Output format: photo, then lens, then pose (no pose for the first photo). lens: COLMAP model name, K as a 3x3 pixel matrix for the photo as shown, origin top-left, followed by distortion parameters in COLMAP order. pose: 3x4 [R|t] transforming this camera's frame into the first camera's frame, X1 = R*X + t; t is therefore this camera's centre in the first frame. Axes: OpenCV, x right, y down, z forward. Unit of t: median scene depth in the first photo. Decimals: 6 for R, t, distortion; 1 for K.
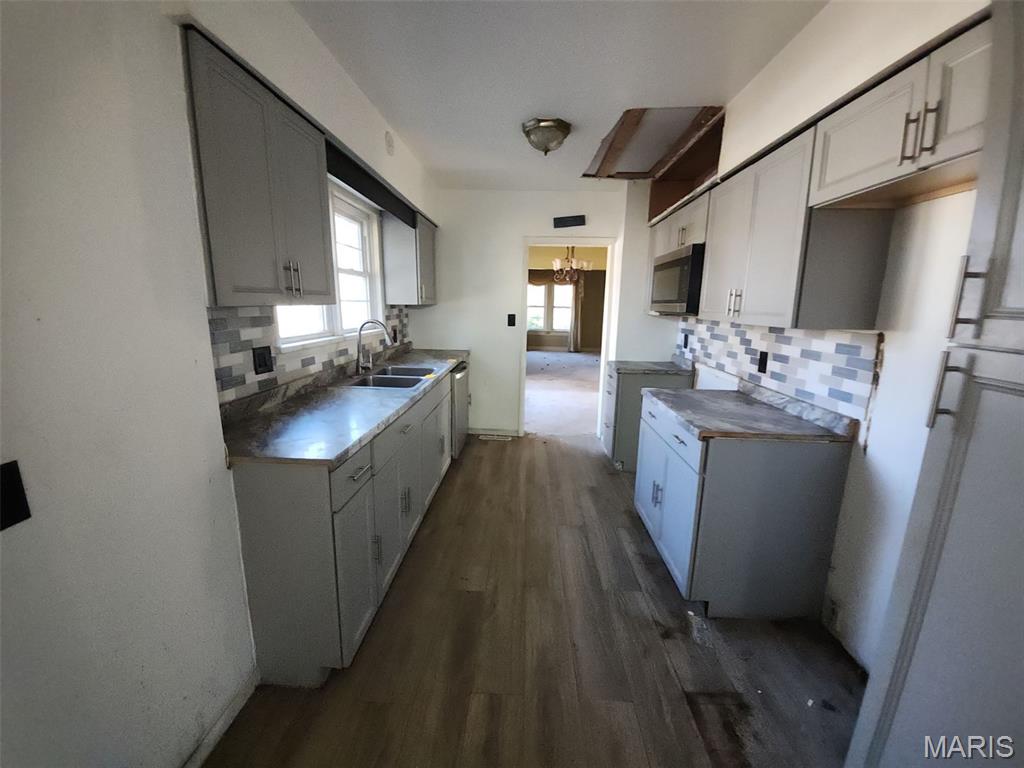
lens RADIAL K [[406.8, 0, 510.9], [0, 406.8, 381.8], [0, 0, 1]] dist [-0.007409, -0.005307]
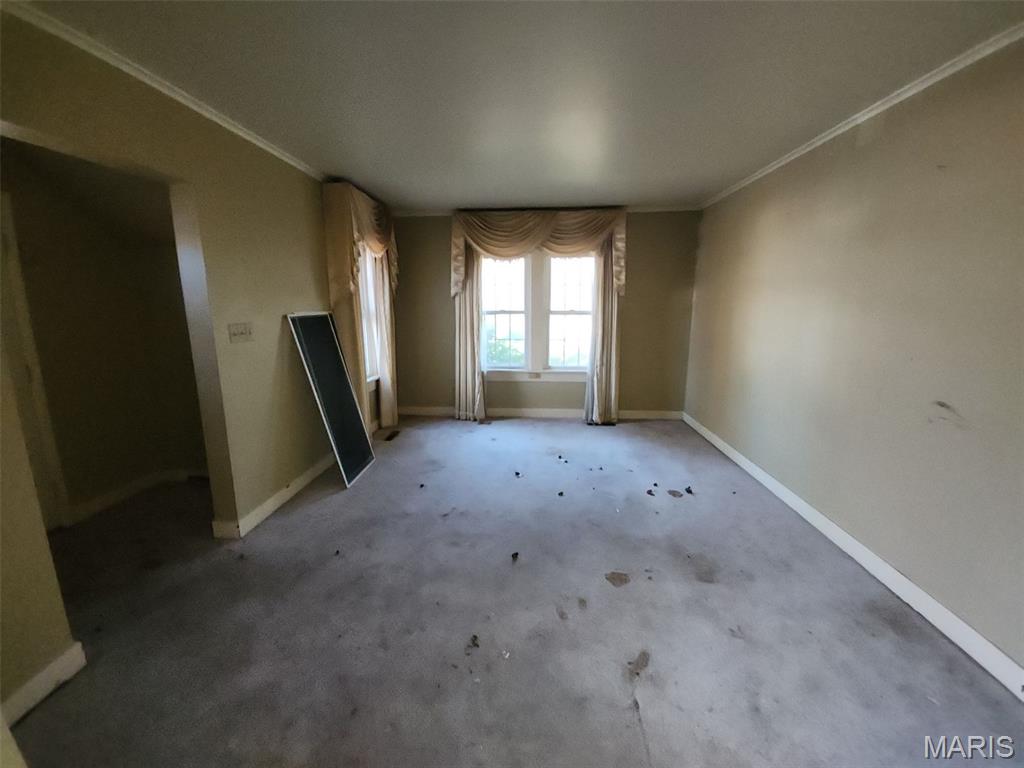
lens RADIAL K [[406.8, 0, 514.5], [0, 406.8, 383.4], [0, 0, 1]] dist [-0.007409, -0.005307]
pose [[0.999598, -0.004941, -0.027920, 0.081776], [0.004793, 0.999974, -0.005375, -0.110910], [0.027946, 0.005239, 0.999596, 0.594730]]
